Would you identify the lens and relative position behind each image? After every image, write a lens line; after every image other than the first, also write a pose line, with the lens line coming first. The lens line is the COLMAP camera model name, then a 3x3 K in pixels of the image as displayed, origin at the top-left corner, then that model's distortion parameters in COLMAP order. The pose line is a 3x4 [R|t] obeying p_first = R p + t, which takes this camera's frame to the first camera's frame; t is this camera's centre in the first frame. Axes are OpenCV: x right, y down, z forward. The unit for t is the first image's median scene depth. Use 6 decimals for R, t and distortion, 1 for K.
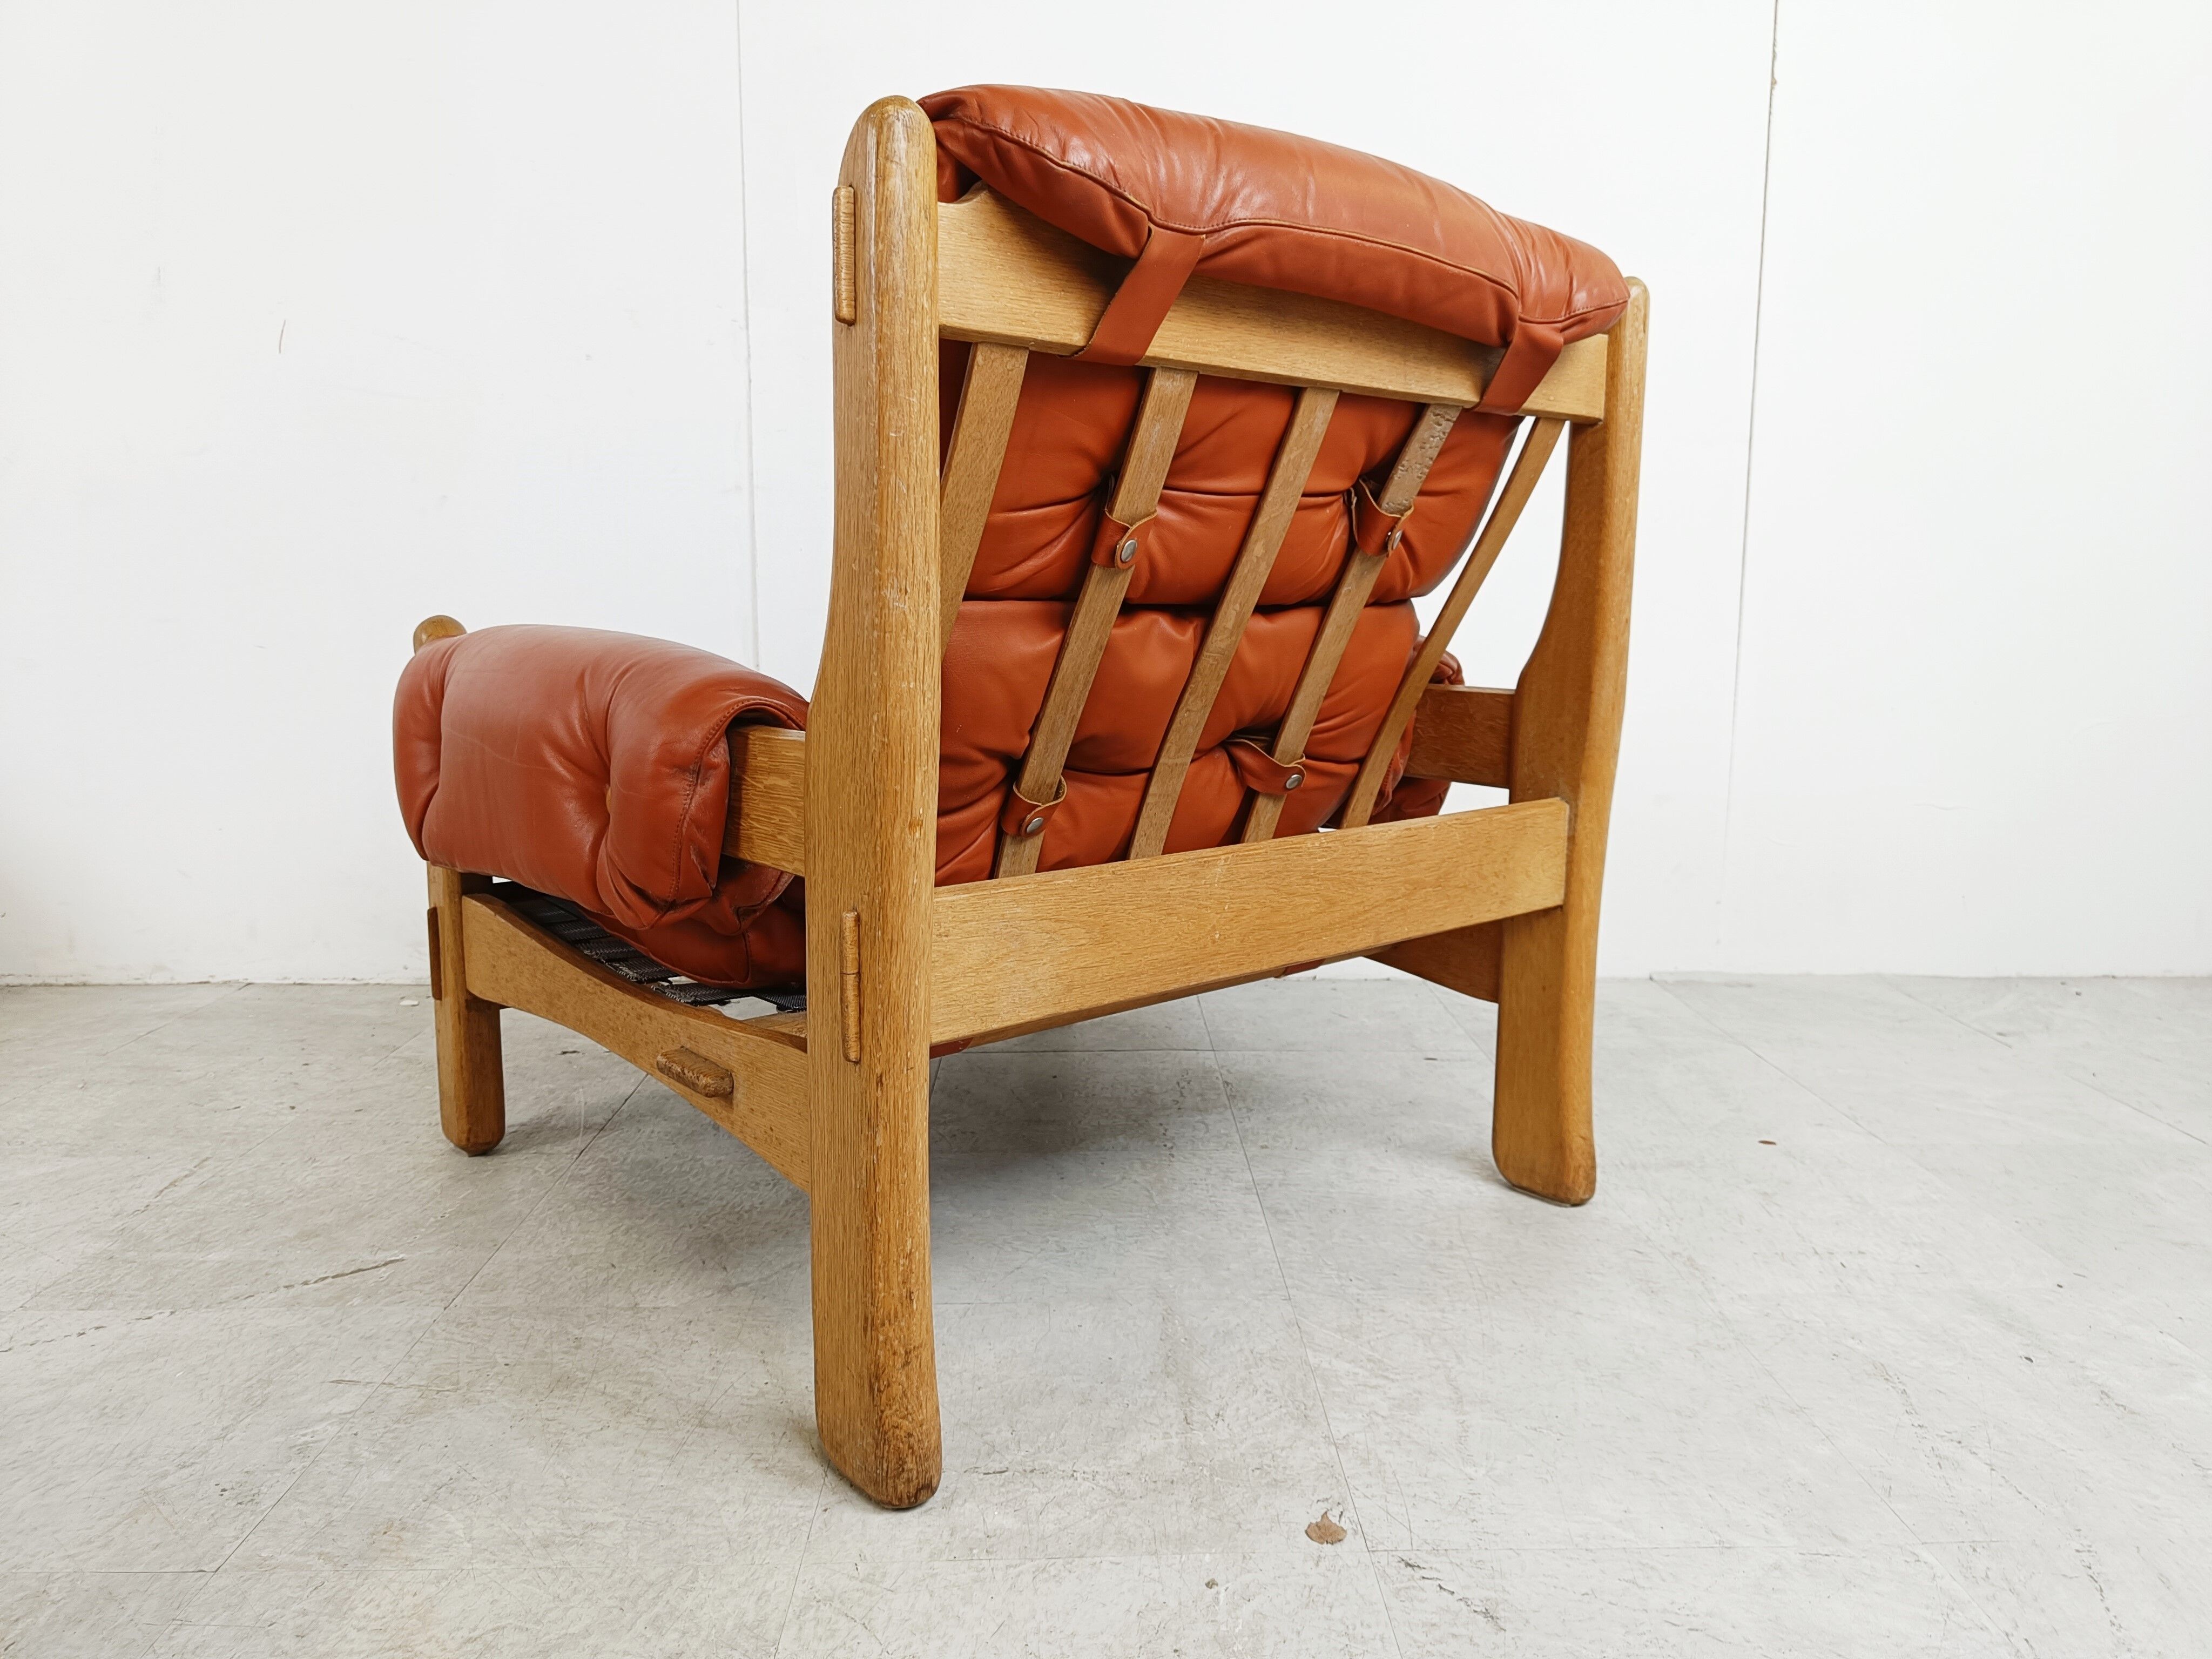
lens RADIAL K [[1546.4, 0, 1121.5], [0, 1546.4, 832.1], [0, 0, 1]] dist [0.009592, -0.005568]
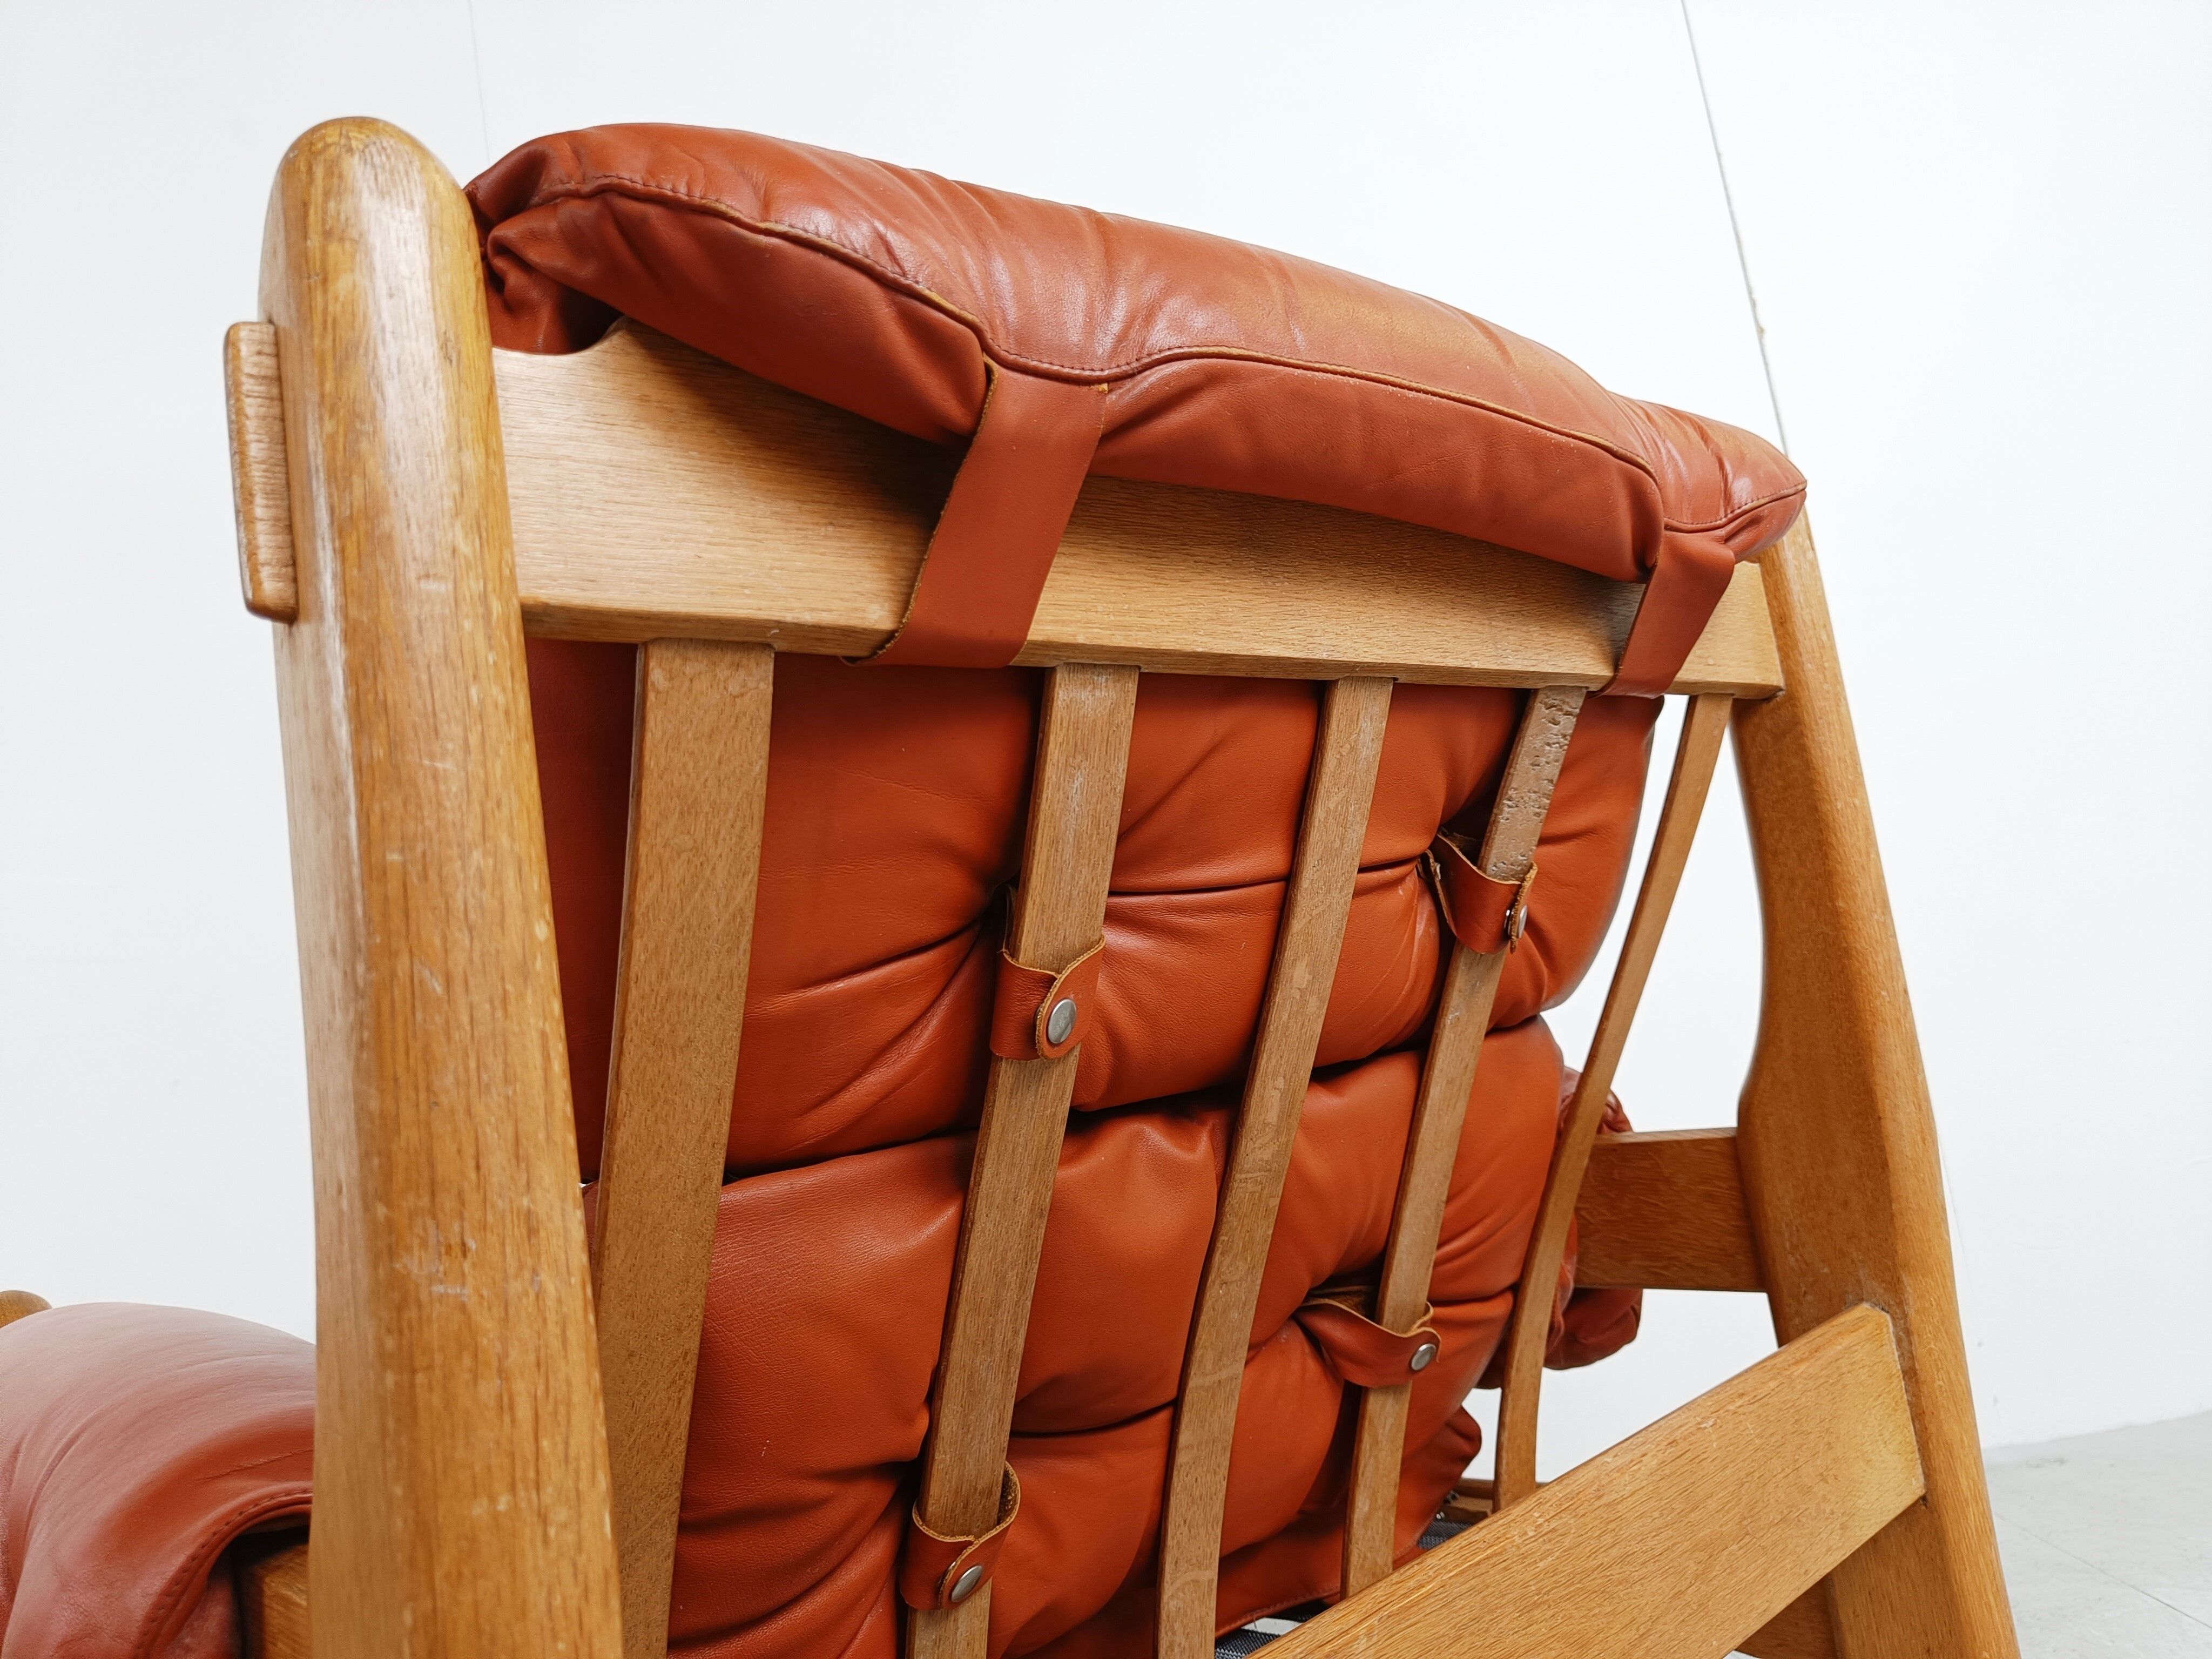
lens RADIAL K [[1546.4, 0, 1121.5], [0, 1546.4, 832.1], [0, 0, 1]] dist [0.009592, -0.005568]
pose [[0.986923, -0.158402, 0.029861, 0.017716], [0.160511, 0.948719, -0.272339, -0.093985], [0.014810, 0.273571, 0.961738, 0.465971]]
